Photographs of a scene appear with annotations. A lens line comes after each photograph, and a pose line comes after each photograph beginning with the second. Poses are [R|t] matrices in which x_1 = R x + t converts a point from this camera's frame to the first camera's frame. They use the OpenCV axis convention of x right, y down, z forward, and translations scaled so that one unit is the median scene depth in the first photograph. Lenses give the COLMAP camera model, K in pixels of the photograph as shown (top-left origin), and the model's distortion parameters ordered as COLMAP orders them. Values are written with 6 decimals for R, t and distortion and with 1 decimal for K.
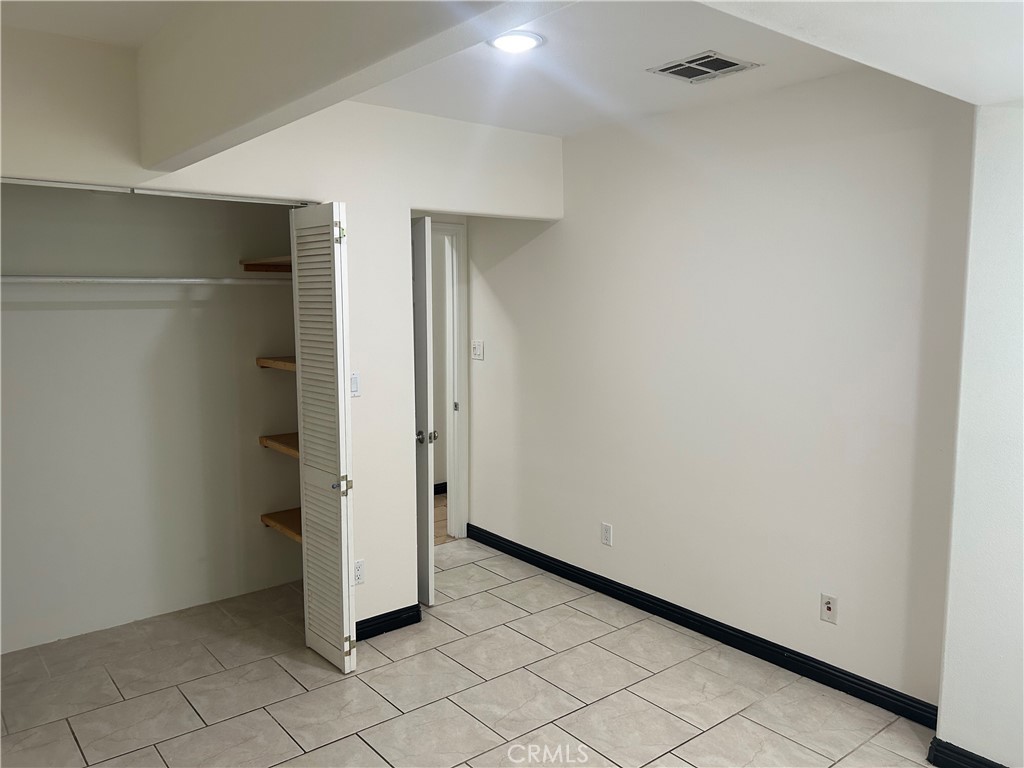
lens RADIAL K [[768.5, 0, 505.5], [0, 768.5, 381.7], [0, 0, 1]] dist [0.065451, -0.061609]
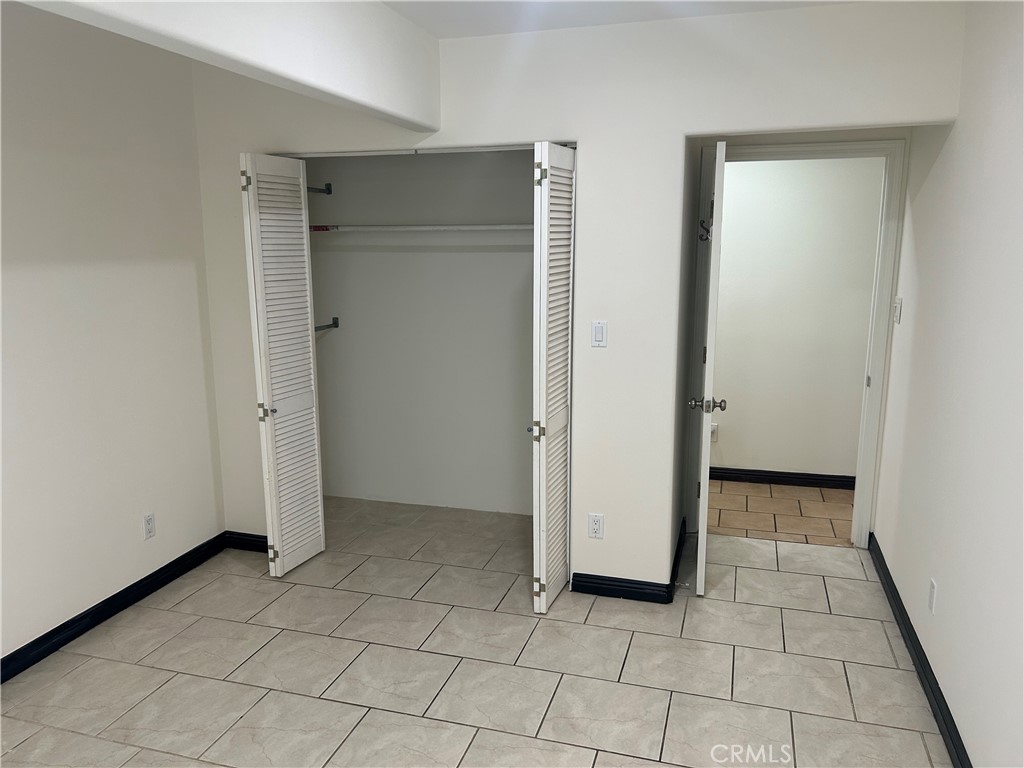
lens RADIAL K [[768.5, 0, 511.3], [0, 768.5, 382.8], [0, 0, 1]] dist [0.065451, -0.061609]
pose [[0.569085, 0.148383, -0.808780, 0.543393], [-0.088009, 0.988925, 0.119508, -0.042004], [0.817555, 0.003170, 0.575841, 0.376478]]
